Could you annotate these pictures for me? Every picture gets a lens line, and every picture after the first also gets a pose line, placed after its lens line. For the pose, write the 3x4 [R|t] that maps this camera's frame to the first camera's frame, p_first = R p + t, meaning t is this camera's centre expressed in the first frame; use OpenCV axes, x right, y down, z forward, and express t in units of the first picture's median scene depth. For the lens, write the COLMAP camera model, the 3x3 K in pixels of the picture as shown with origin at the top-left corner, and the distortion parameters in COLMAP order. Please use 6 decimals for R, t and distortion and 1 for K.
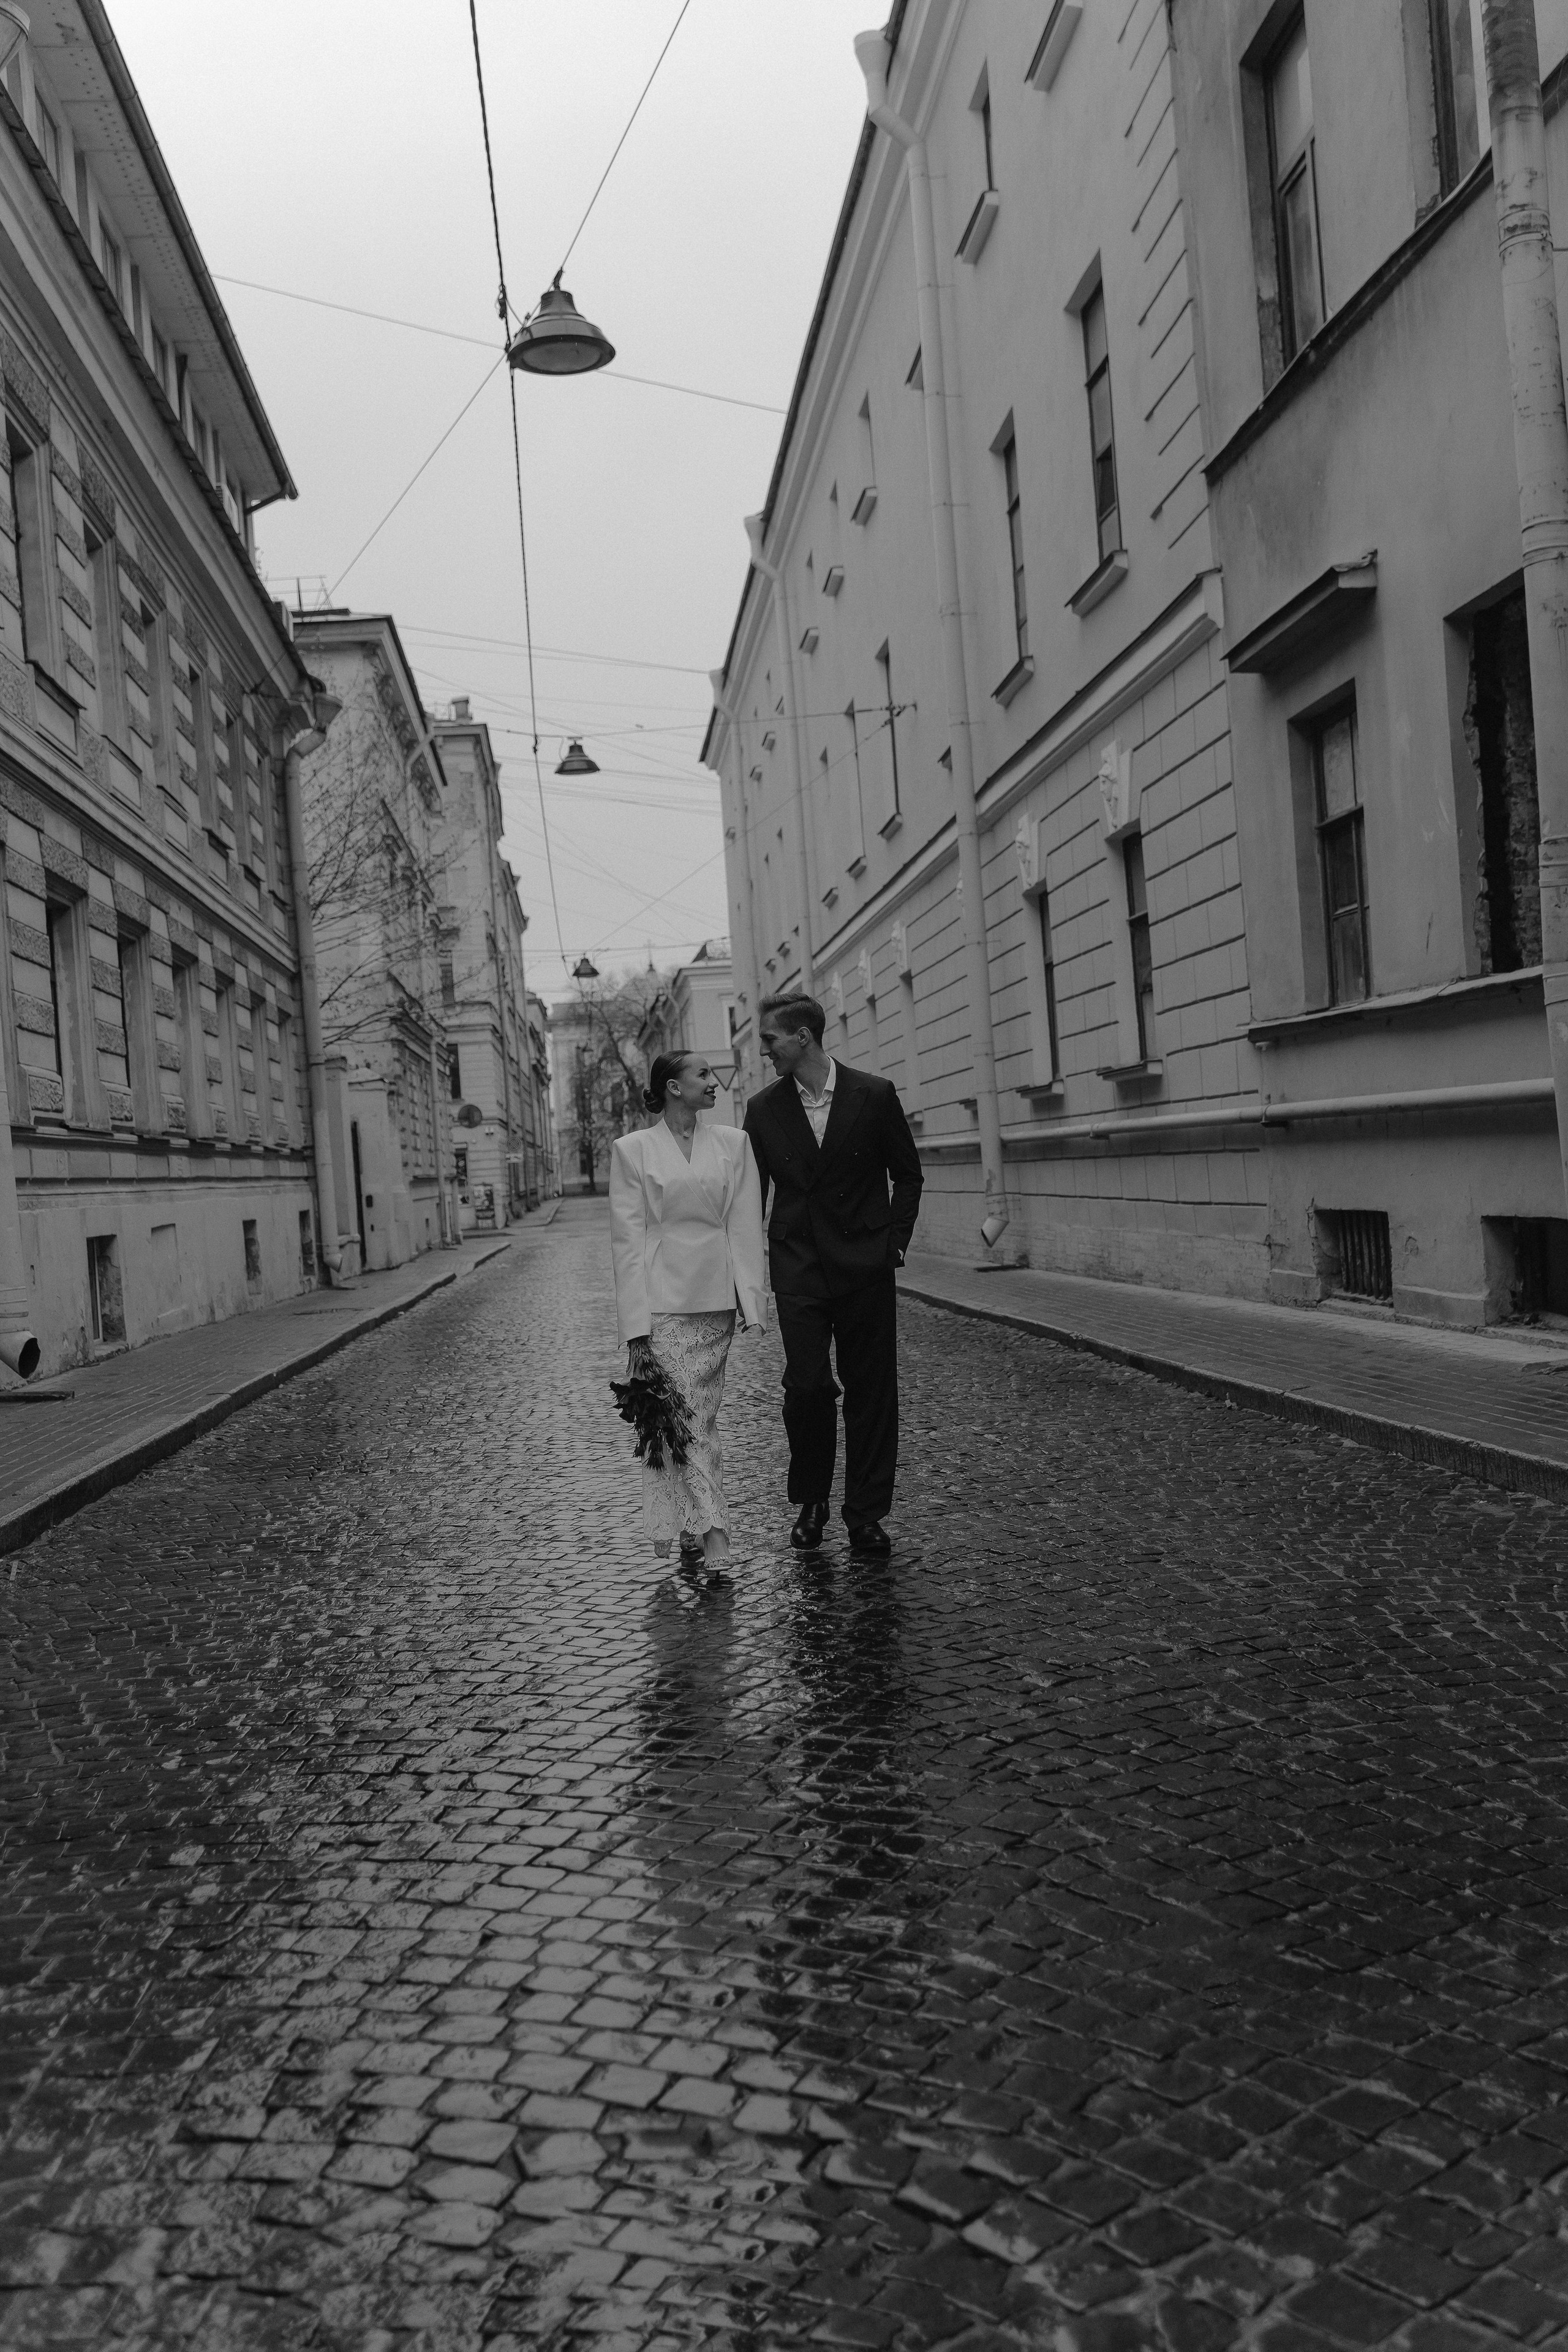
lens RADIAL K [[2053.3, 0, 794.7], [0, 2053.3, 1181.0], [0, 0, 1]] dist [-0.012603, 0.005987]
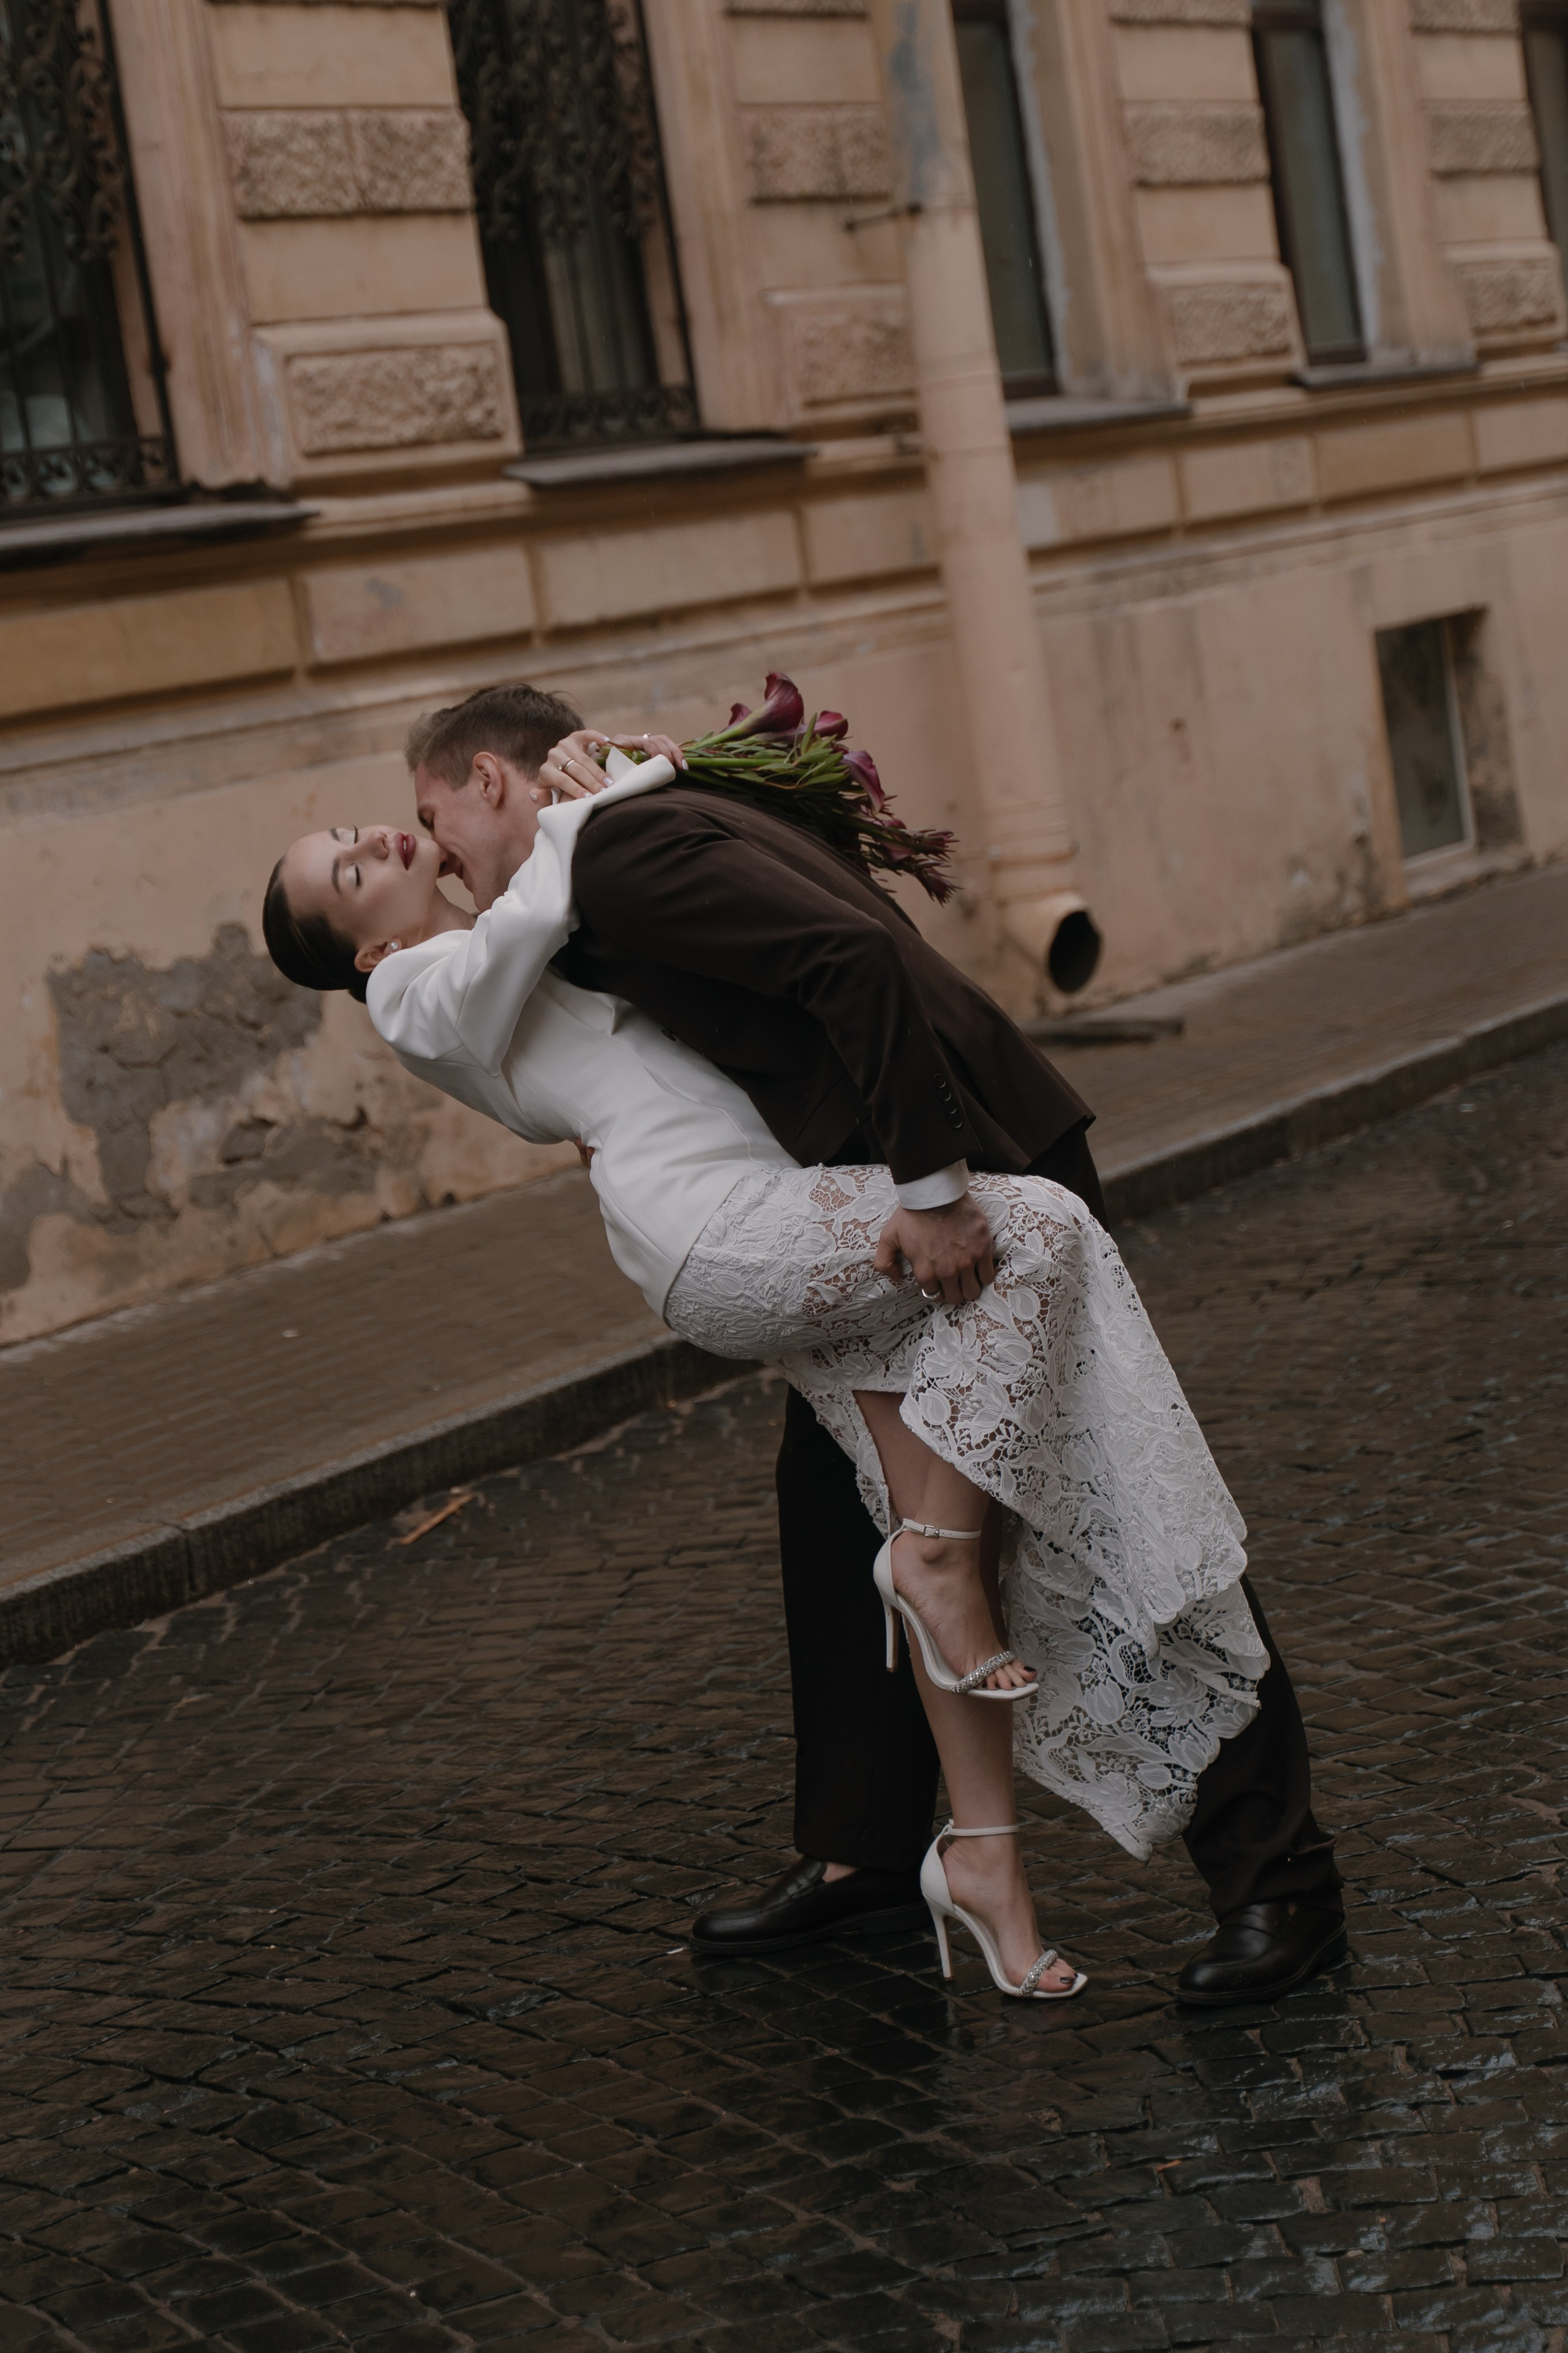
lens RADIAL K [[5240.3, 0, 588.0], [0, 5240.3, 979.5], [0, 0, 1]] dist [0.045042, 0.256053]
pose [[0.789540, 0.005369, -0.613676, 0.191138], [0.084805, 0.989414, 0.117764, -0.040313], [0.607811, -0.145023, 0.780726, 0.004063]]
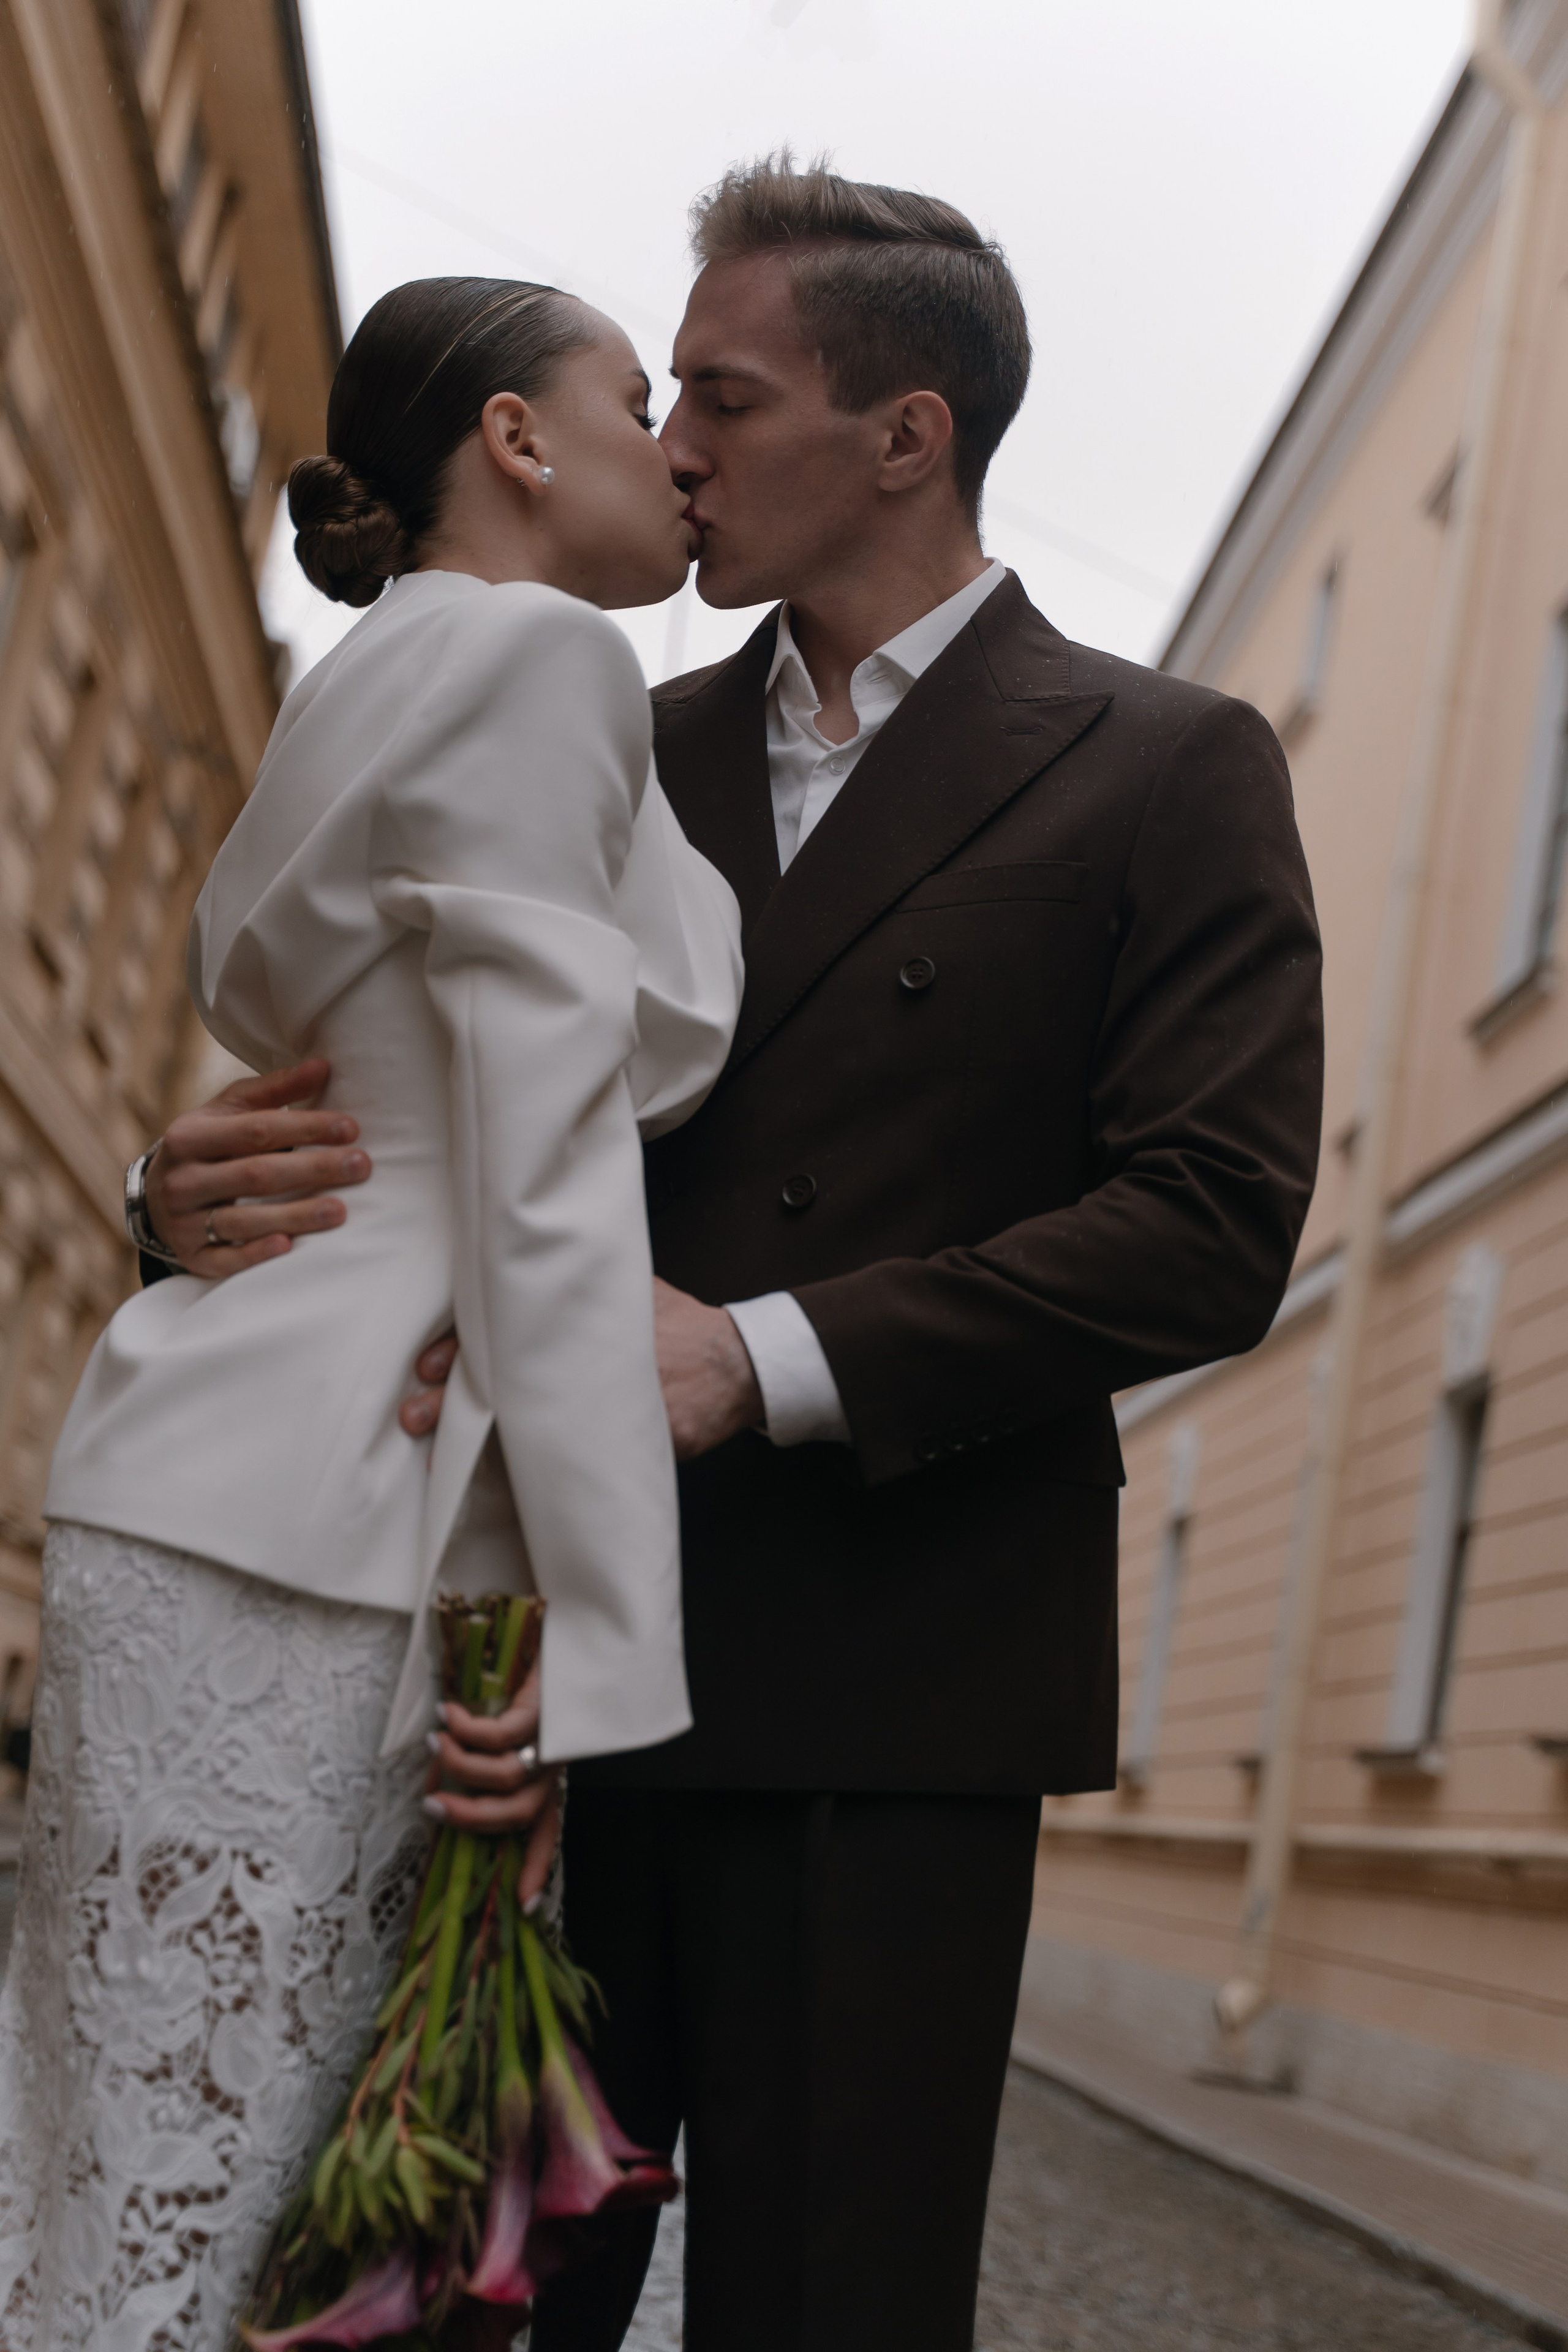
lens RADIAL K [[3286.2, 0, 780.7], [0, 3286.2, 1177.4], [0, 0, 1]] dist [0.010454, 0.009748]
pose [[0.966705, 0.241007, -0.086008, 0.006680], [-0.253621, 0.947080, -0.196763, 0.023752], [0.034035, 0.212025, 0.976671, 0.184706]]
